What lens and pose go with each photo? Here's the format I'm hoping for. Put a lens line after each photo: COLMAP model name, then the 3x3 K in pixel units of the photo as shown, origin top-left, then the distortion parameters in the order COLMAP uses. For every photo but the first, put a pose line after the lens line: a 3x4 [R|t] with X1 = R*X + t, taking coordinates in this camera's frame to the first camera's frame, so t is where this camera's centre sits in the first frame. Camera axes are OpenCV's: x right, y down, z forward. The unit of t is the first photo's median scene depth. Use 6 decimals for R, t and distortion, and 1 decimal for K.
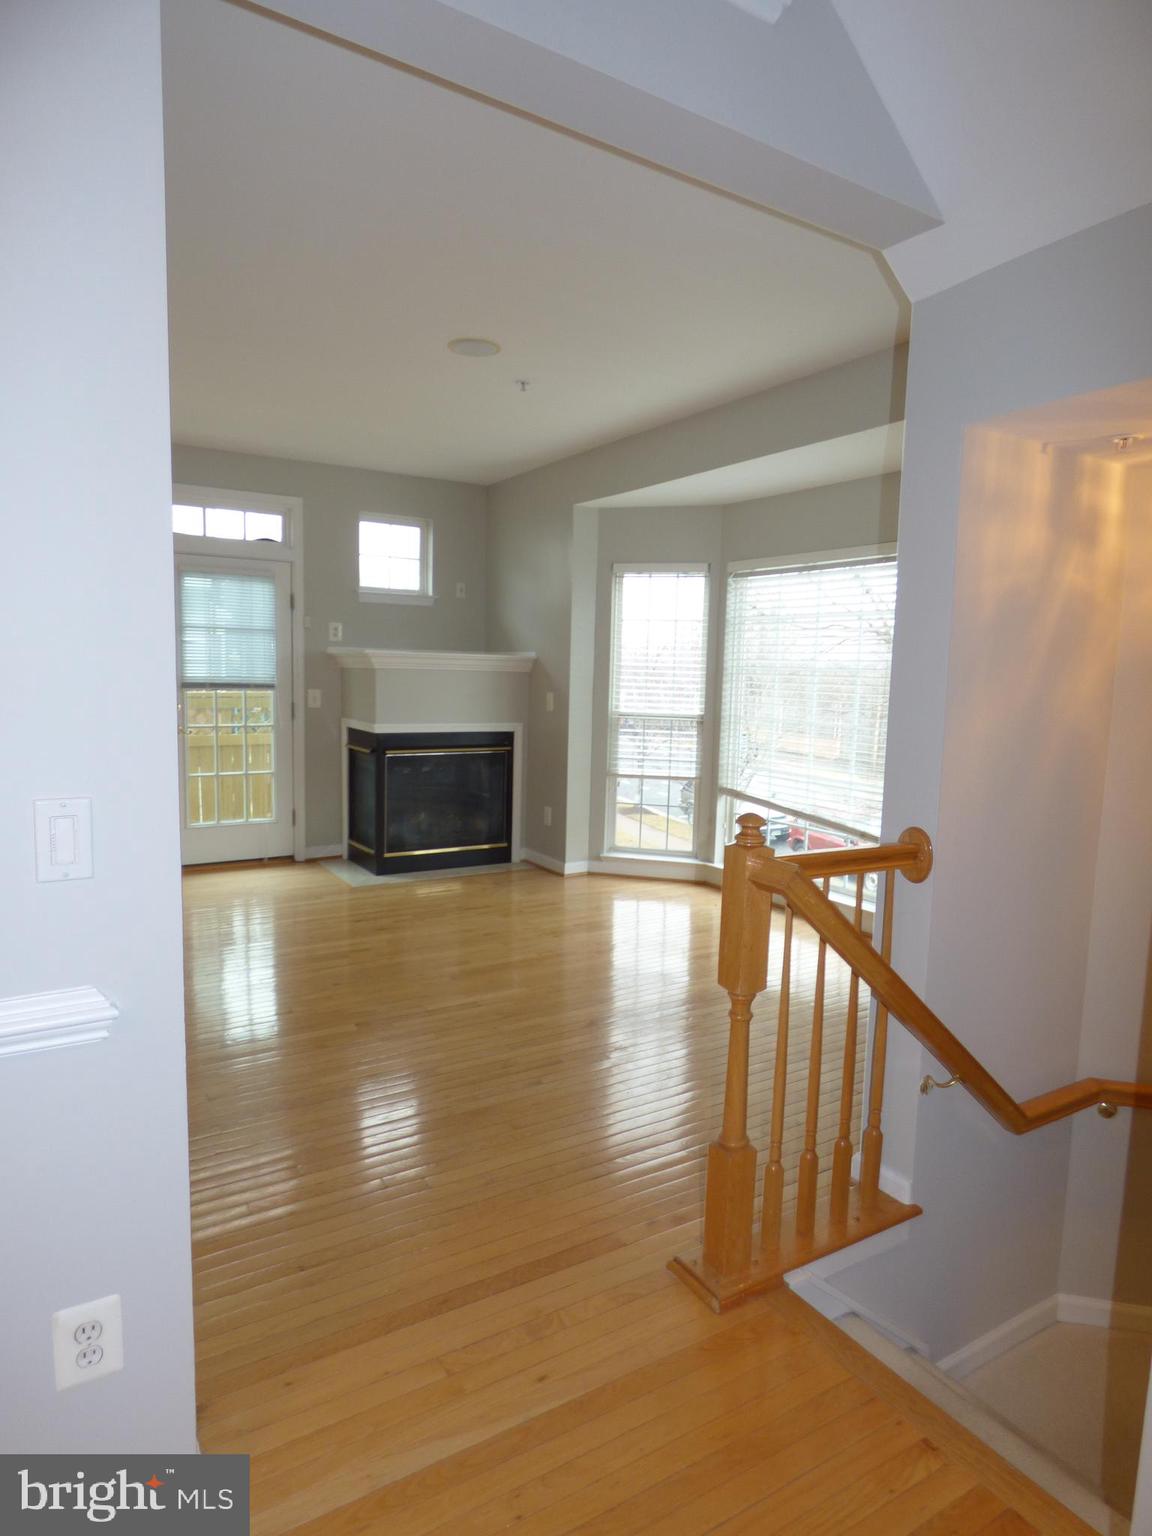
lens RADIAL K [[913.1, 0, 575.5], [0, 913.1, 764.3], [0, 0, 1]] dist [-0.012747, 0.004387]
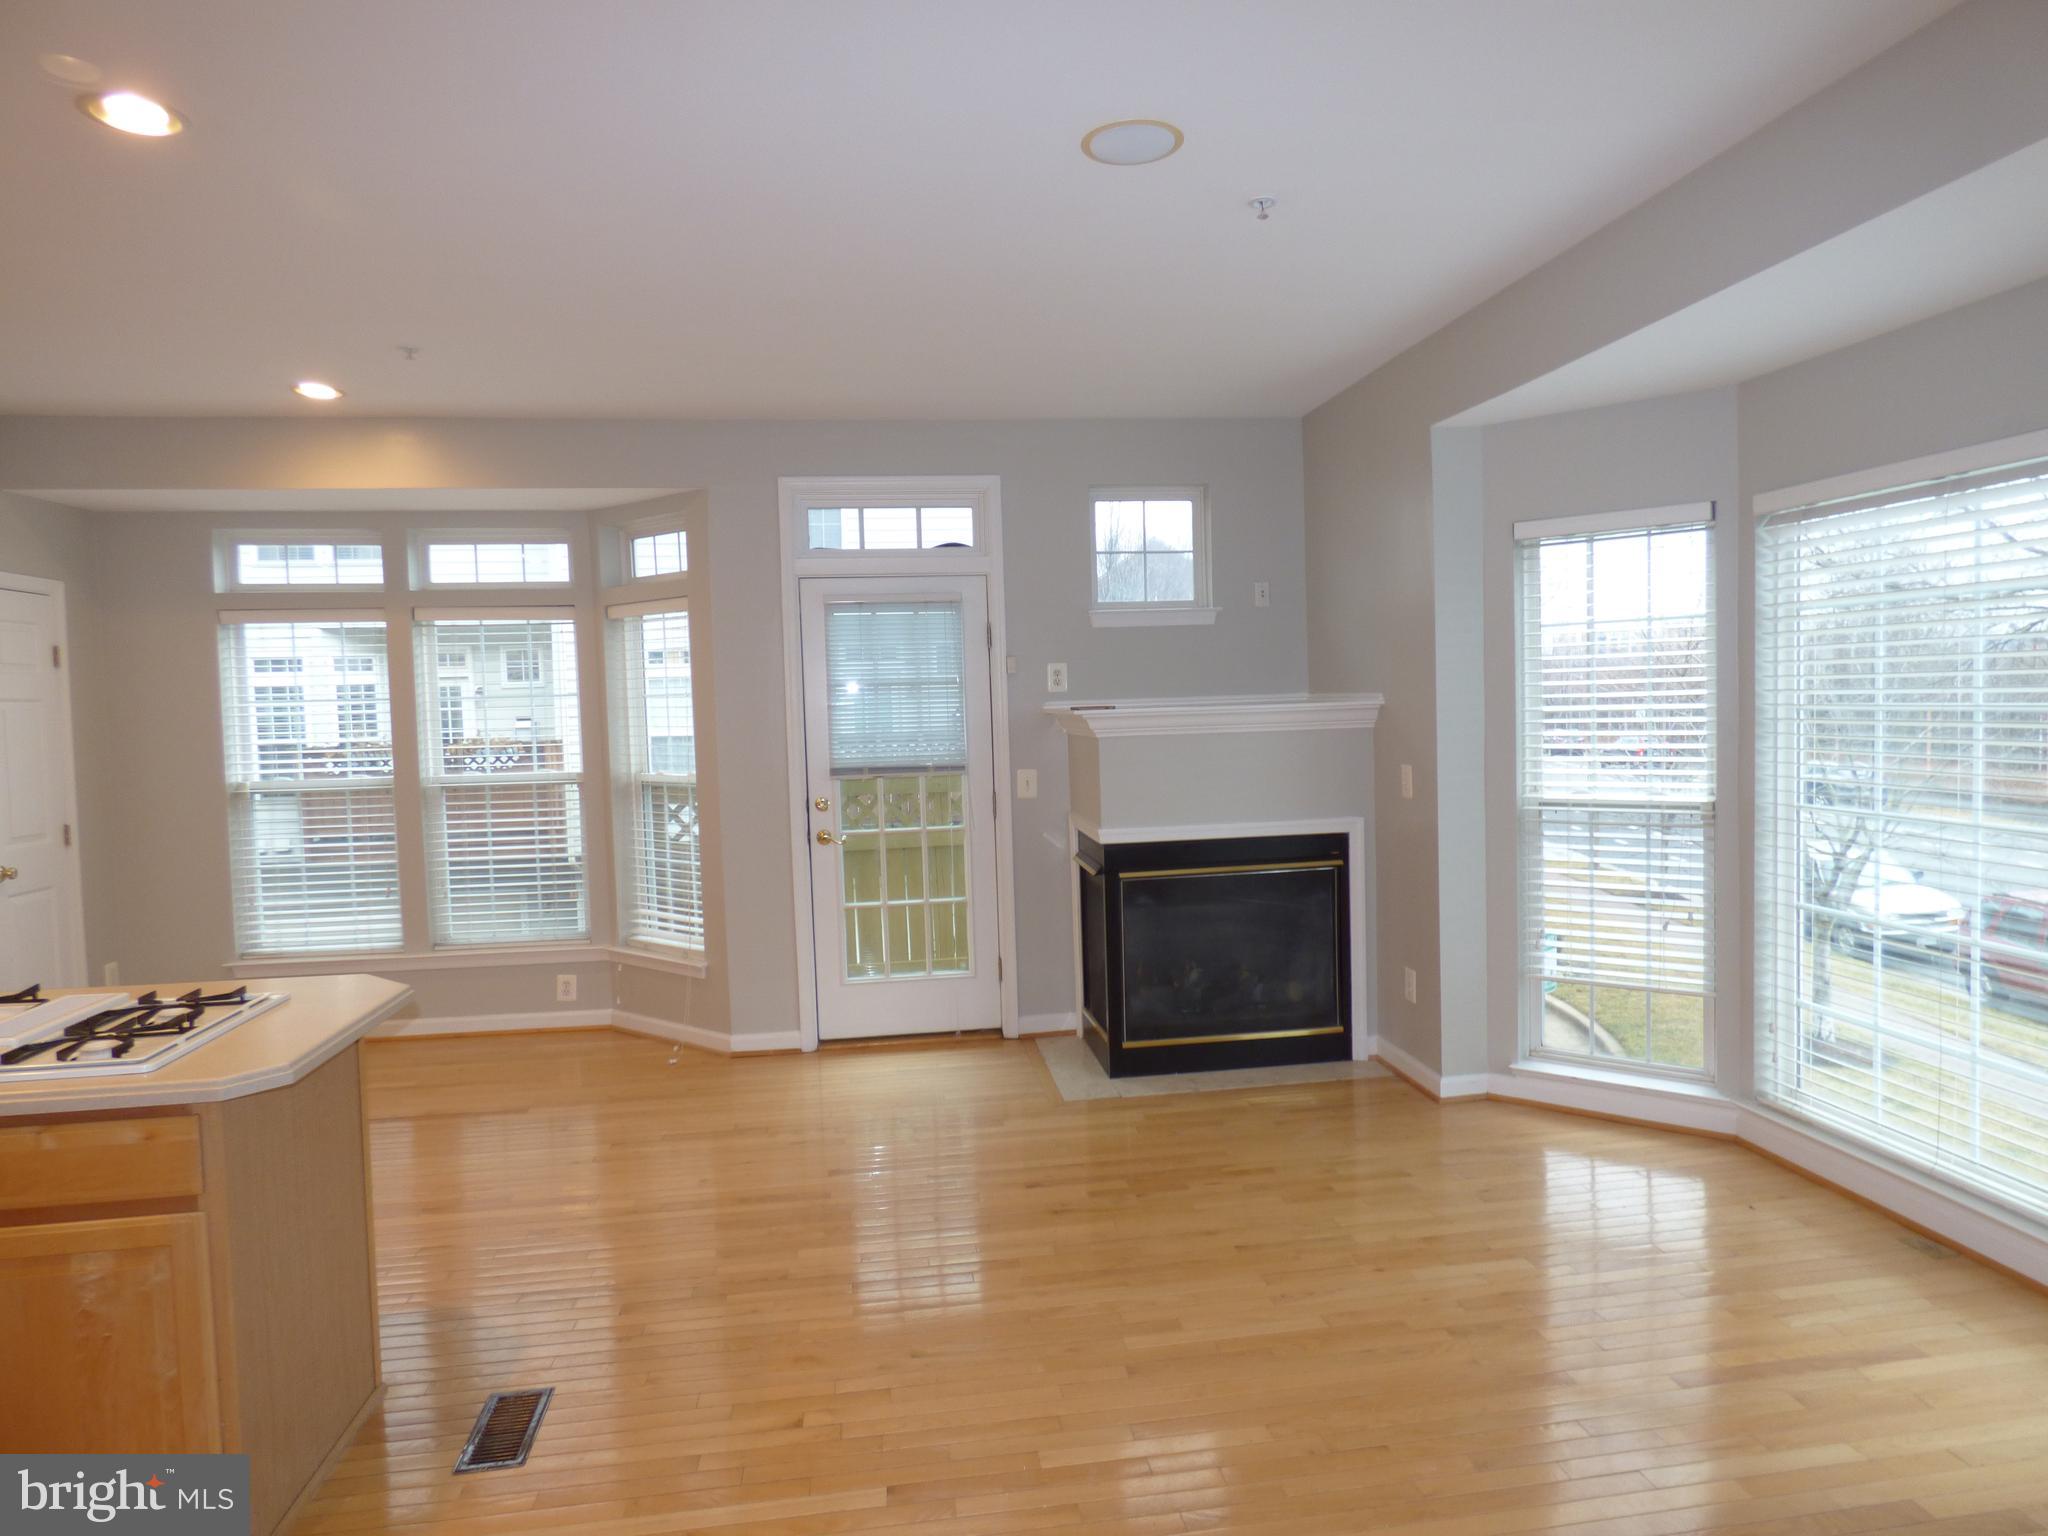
lens RADIAL K [[1217.5, 0, 1023.8], [0, 1217.5, 764.4], [0, 0, 1]] dist [-0.012747, 0.004387]
pose [[0.912448, -0.029226, -0.408148, 0.061856], [0.009056, 0.998644, -0.051262, -0.042853], [0.409093, 0.043078, 0.911475, 0.226585]]
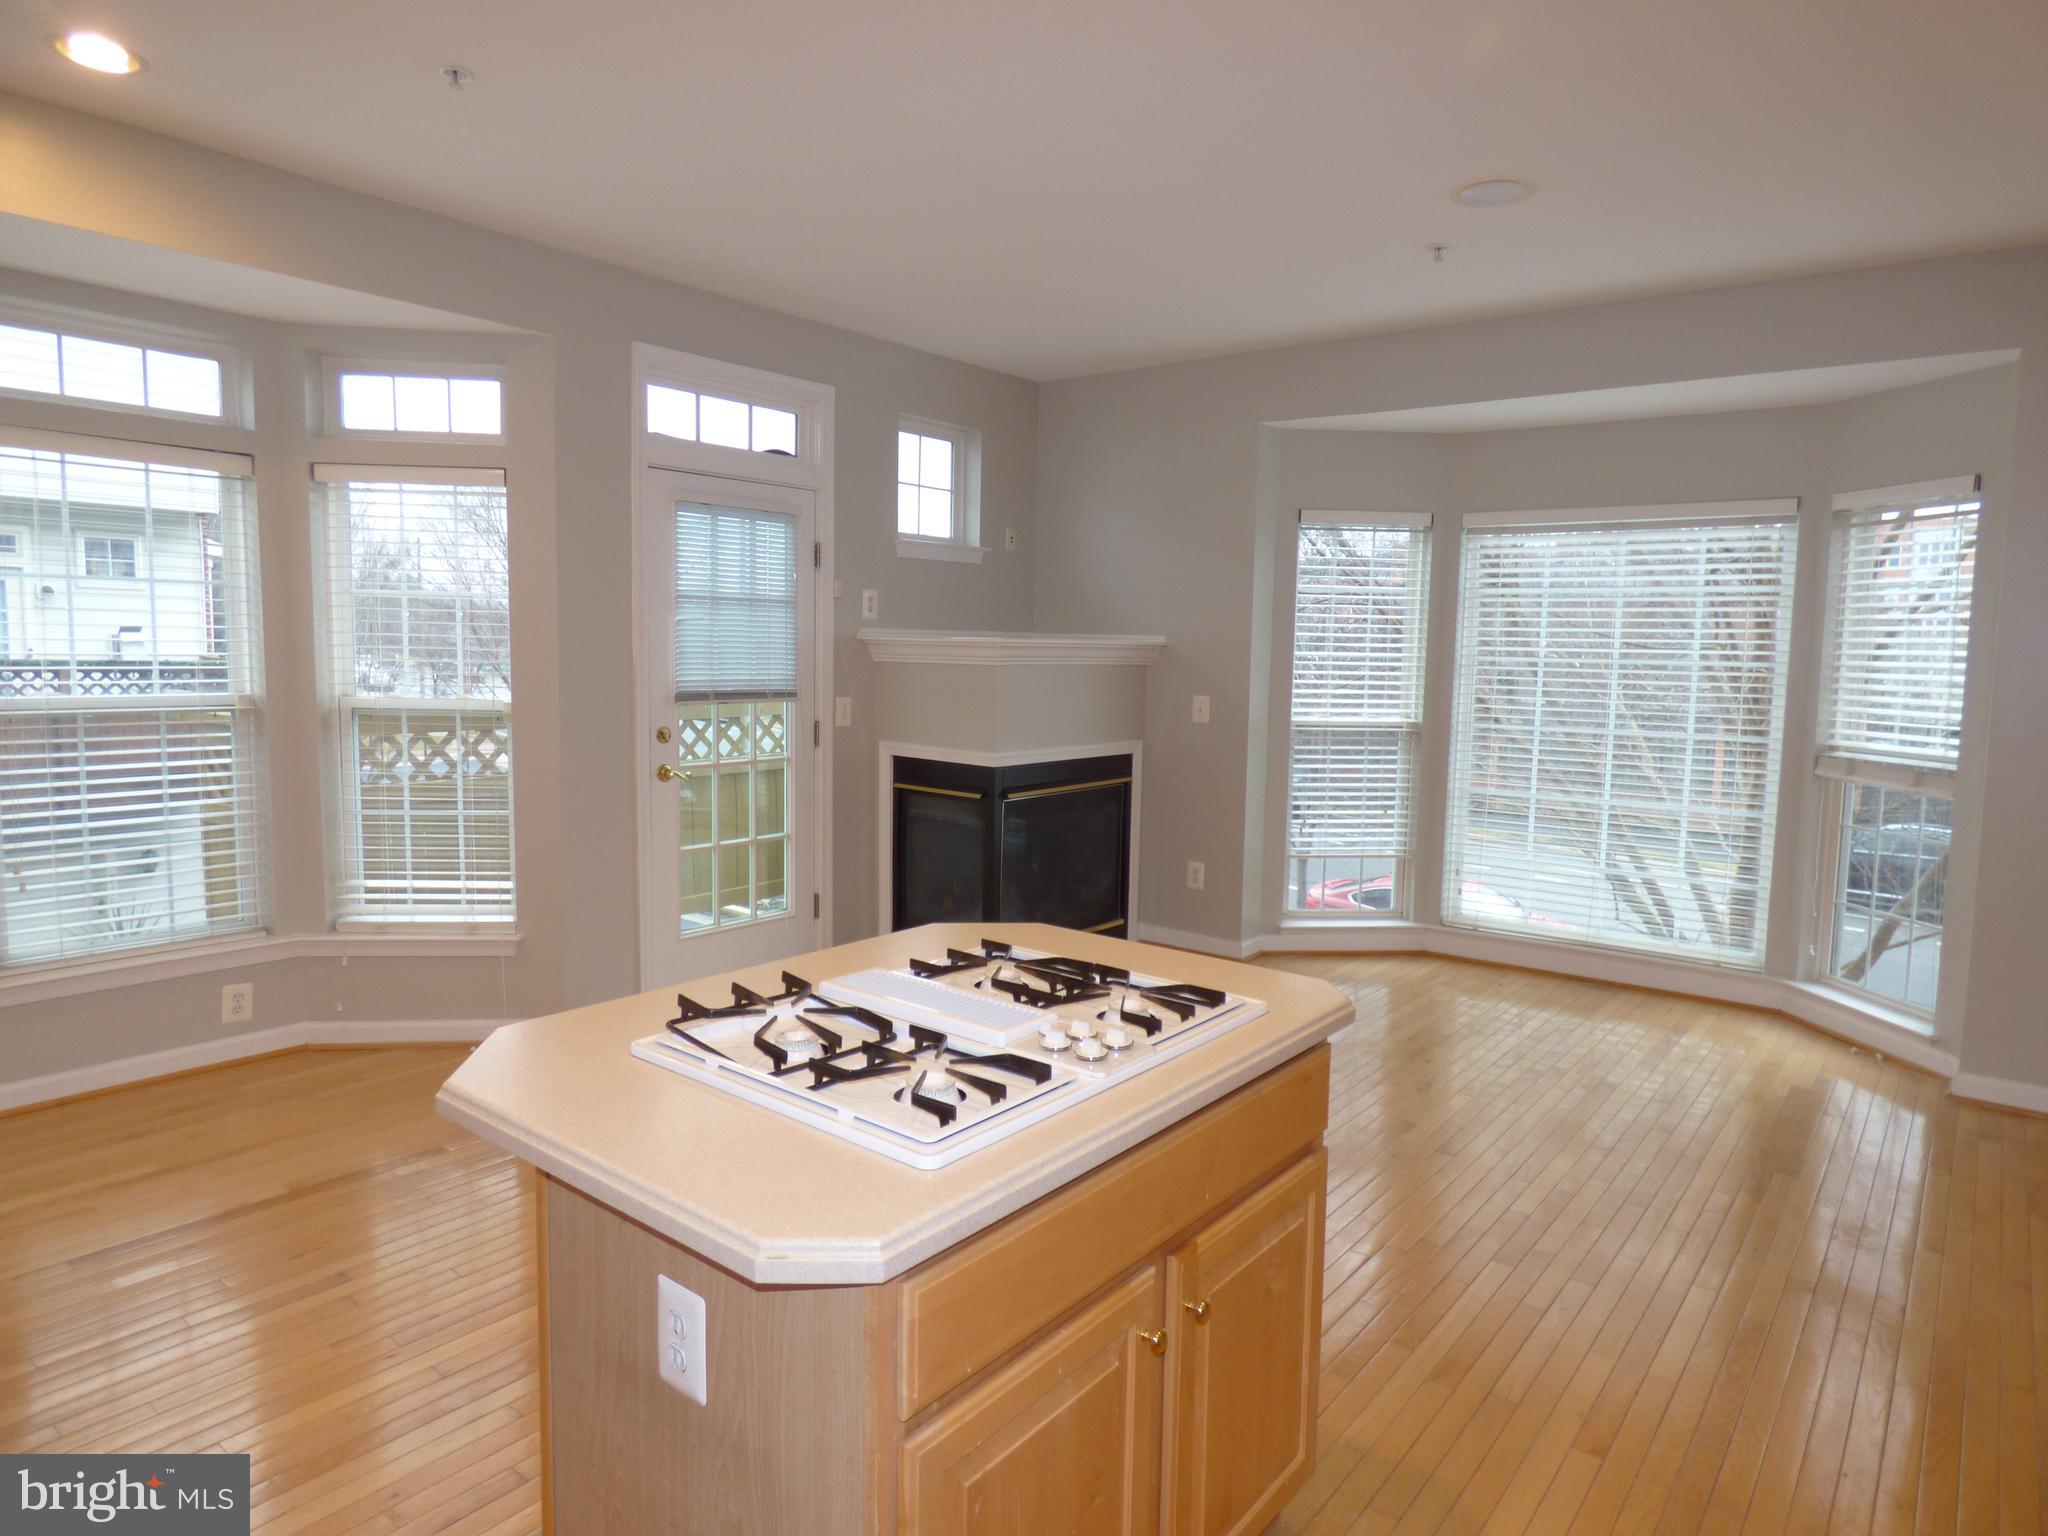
lens RADIAL K [[1217.5, 0, 1025.2], [0, 1217.5, 760.8], [0, 0, 1]] dist [-0.012747, 0.004387]
pose [[0.943142, -0.038116, 0.330197, -0.454878], [0.038055, 0.999253, 0.006652, -0.040868], [-0.330204, 0.006292, 0.943889, 0.185715]]
